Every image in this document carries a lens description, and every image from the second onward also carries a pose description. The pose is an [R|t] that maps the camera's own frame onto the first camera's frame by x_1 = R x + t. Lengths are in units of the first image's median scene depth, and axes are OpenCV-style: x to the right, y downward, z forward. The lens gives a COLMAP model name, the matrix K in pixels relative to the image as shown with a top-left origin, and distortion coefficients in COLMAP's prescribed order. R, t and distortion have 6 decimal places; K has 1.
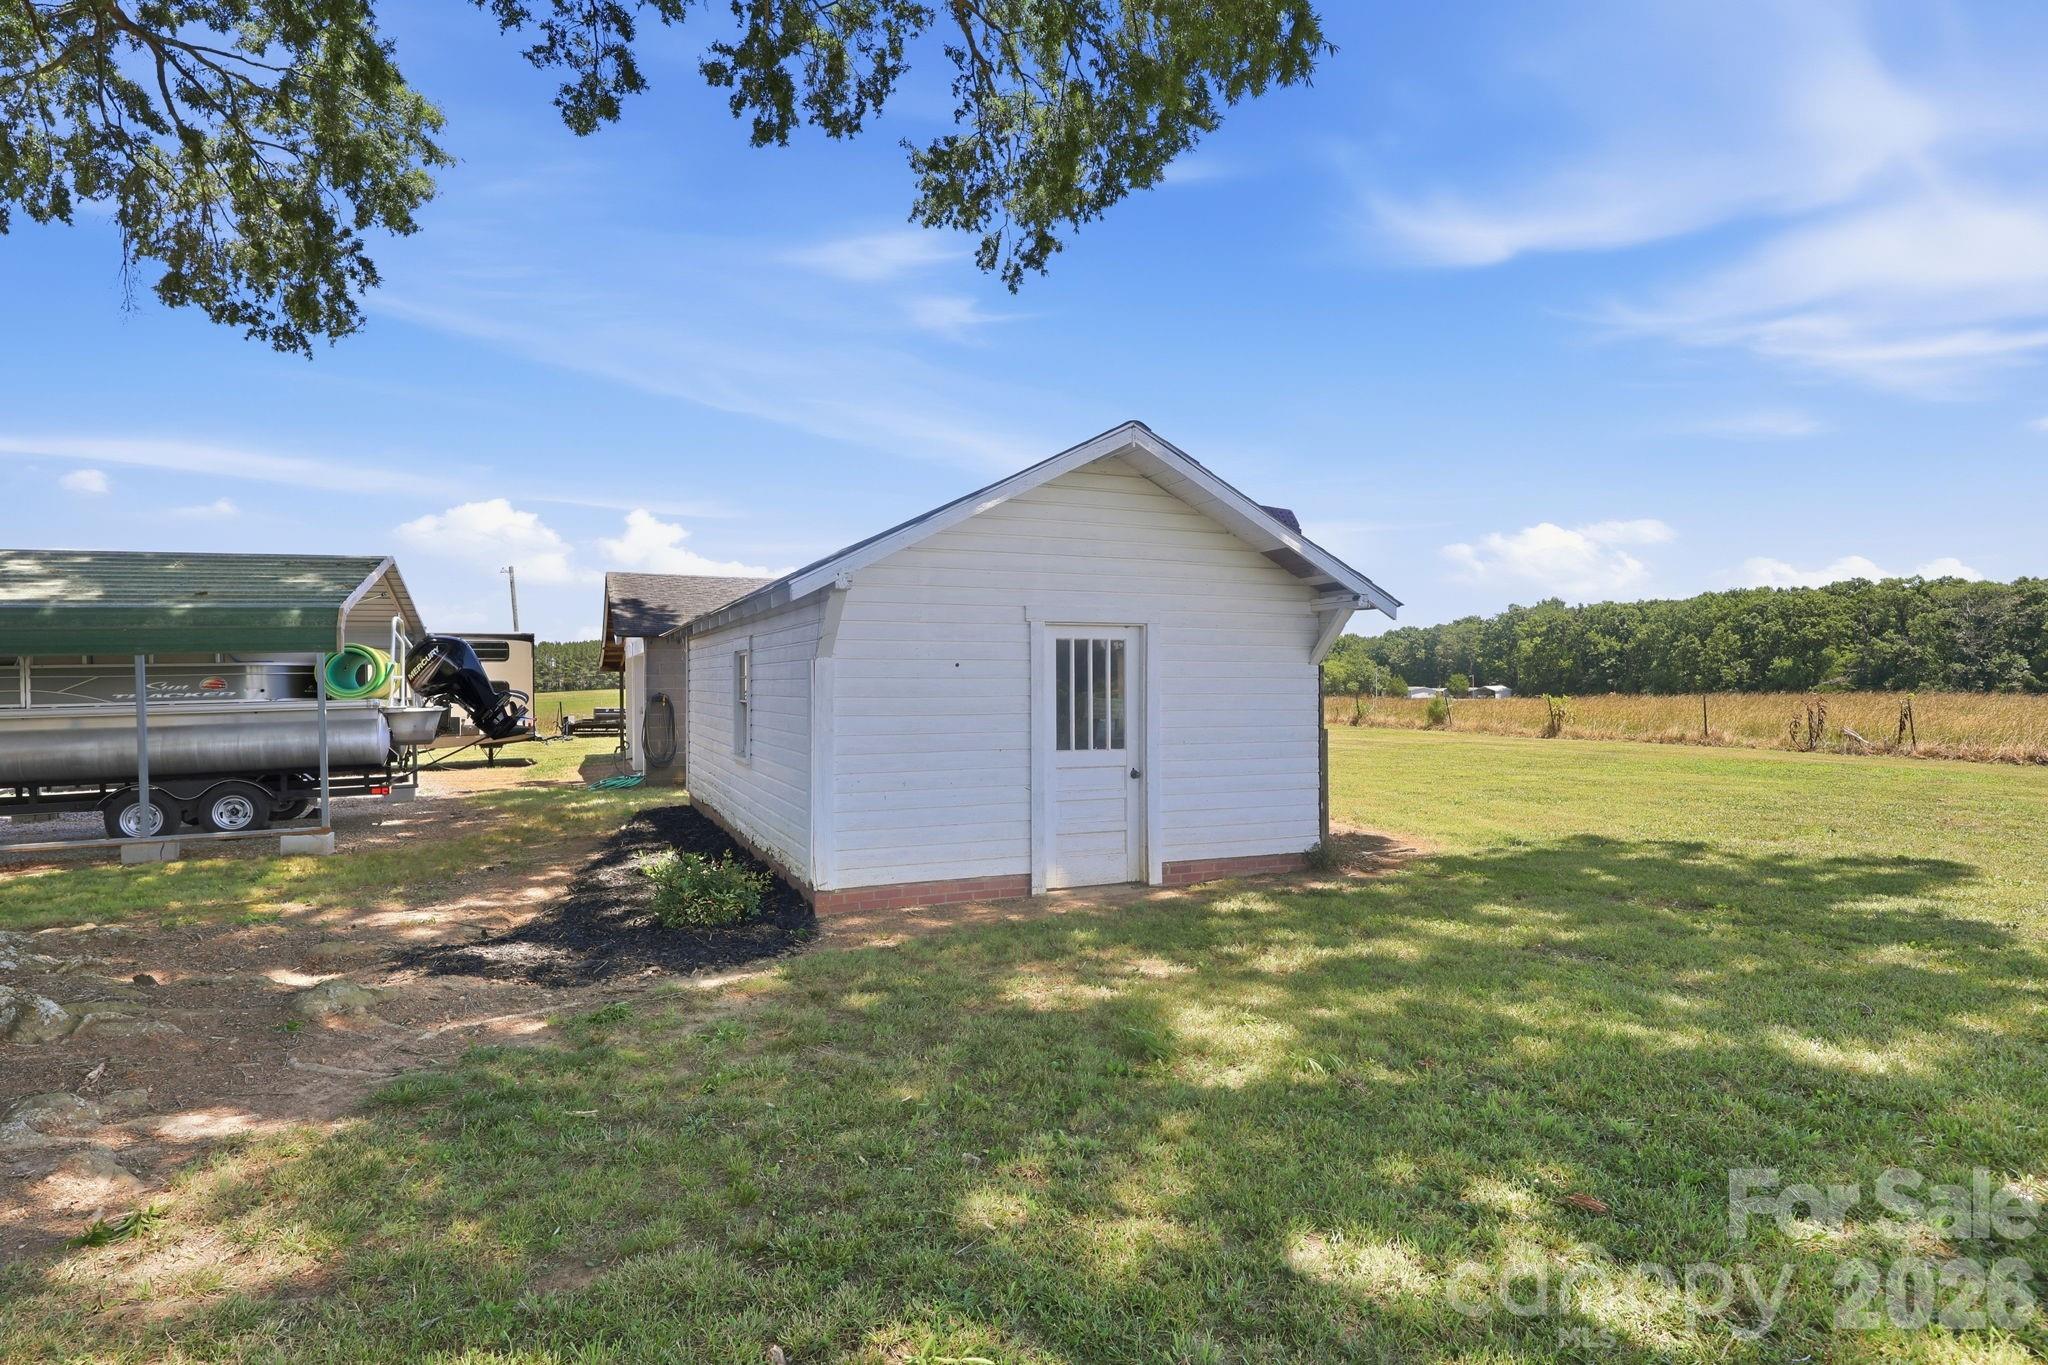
lens RADIAL K [[1144.7, 0, 1032.4], [0, 1144.7, 657.1], [0, 0, 1]] dist [-0.003918, 0.000506]
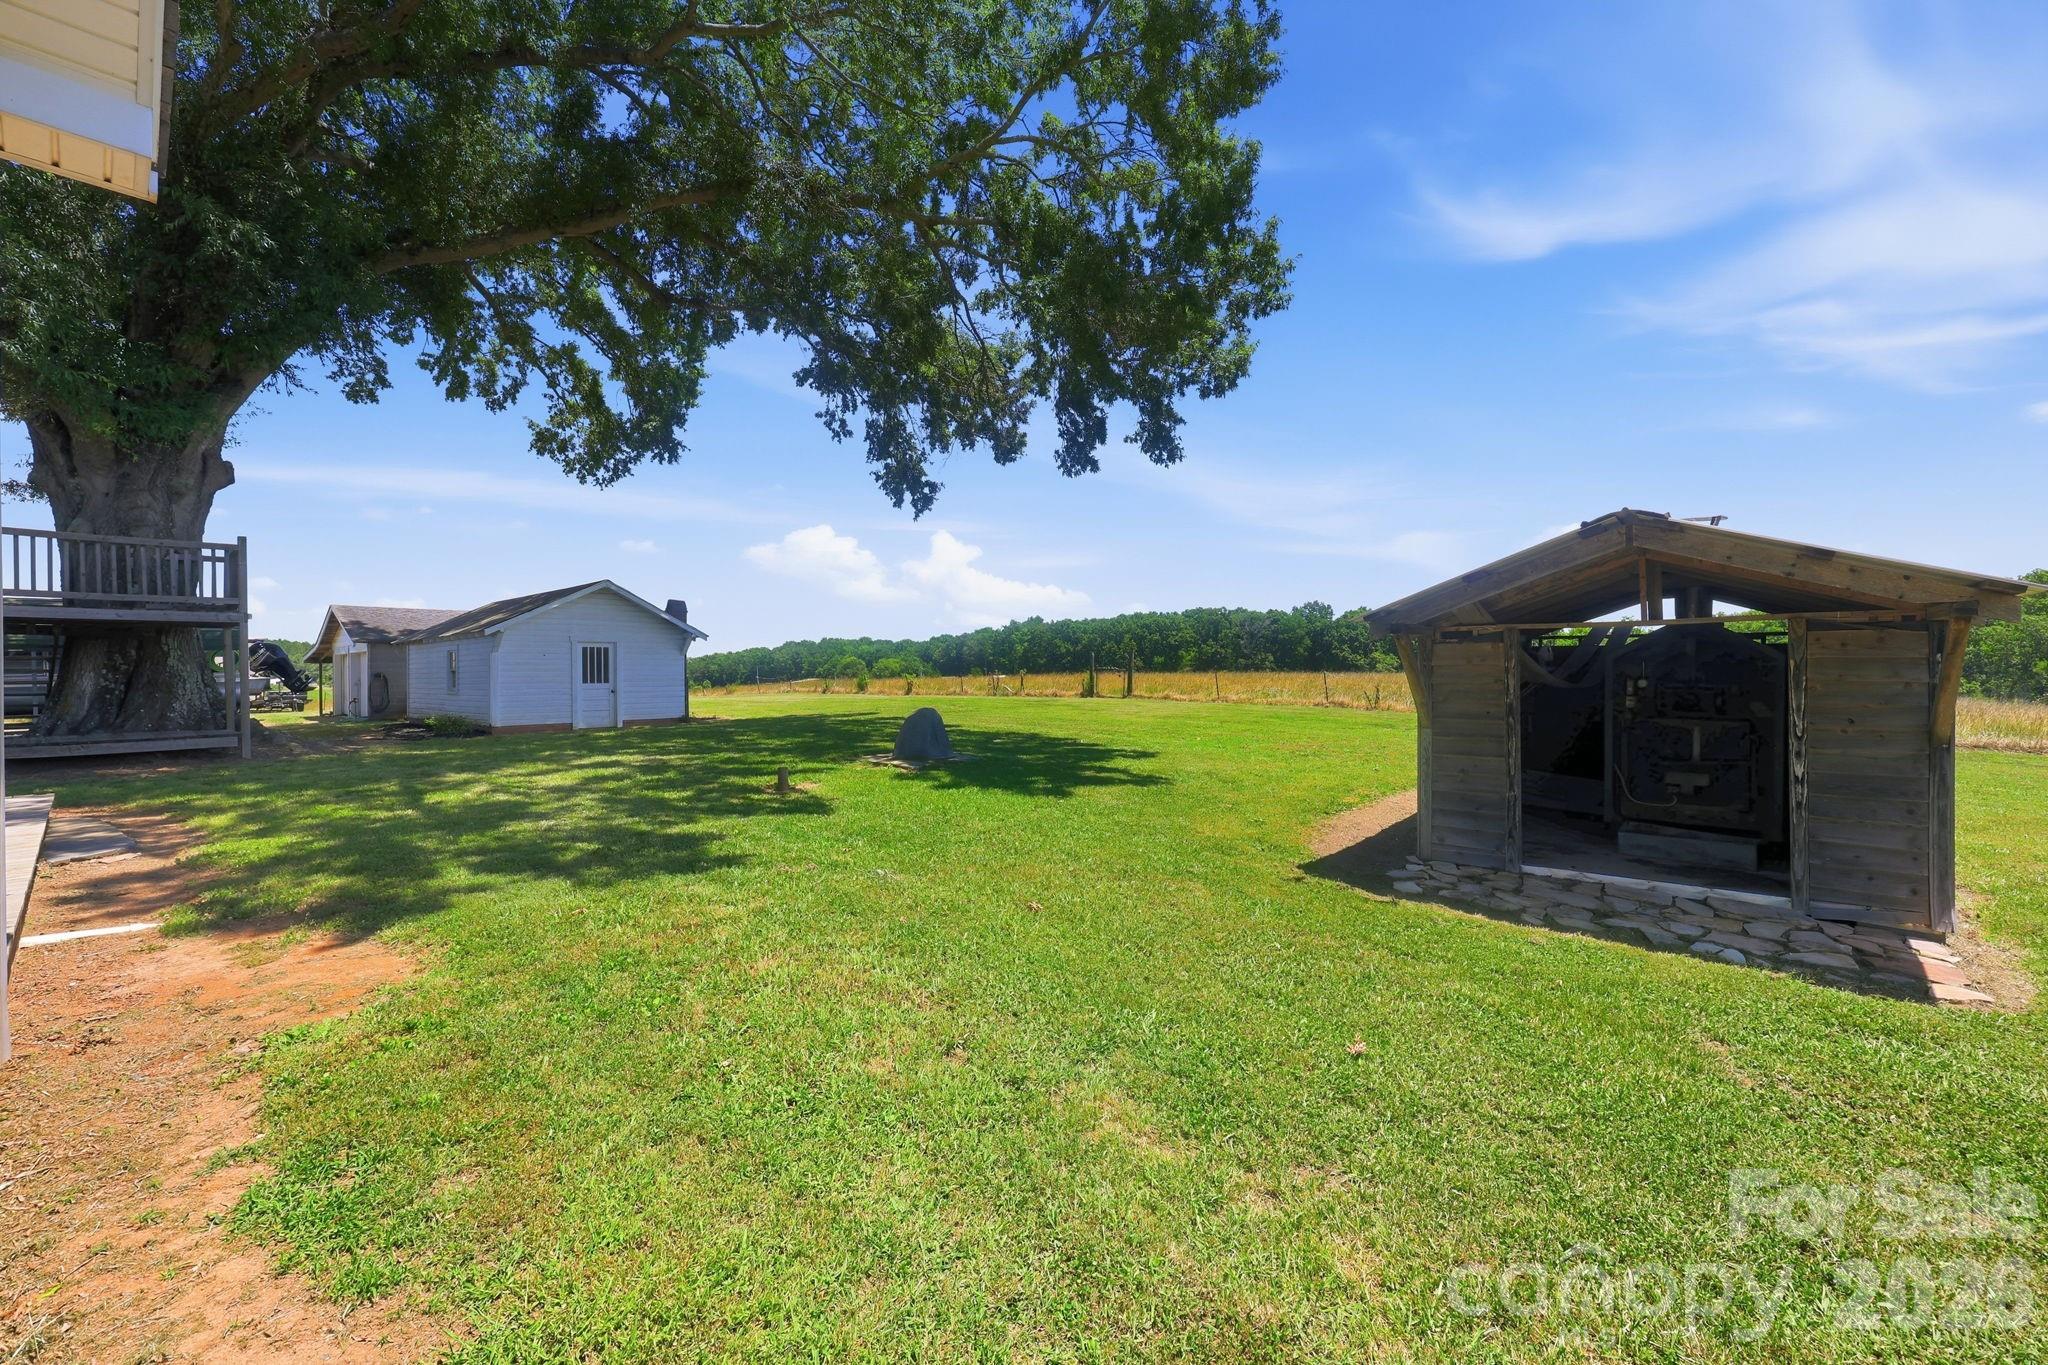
lens RADIAL K [[929.1, 0, 1024.0], [0, 929.1, 682.5], [0, 0, 1]] dist [-0.000219, -0.000067]
pose [[0.937591, -0.010907, 0.347570, 0.118525], [0.001380, 0.999617, 0.027648, 0.005882], [-0.347738, -0.025443, 0.937246, -0.770987]]
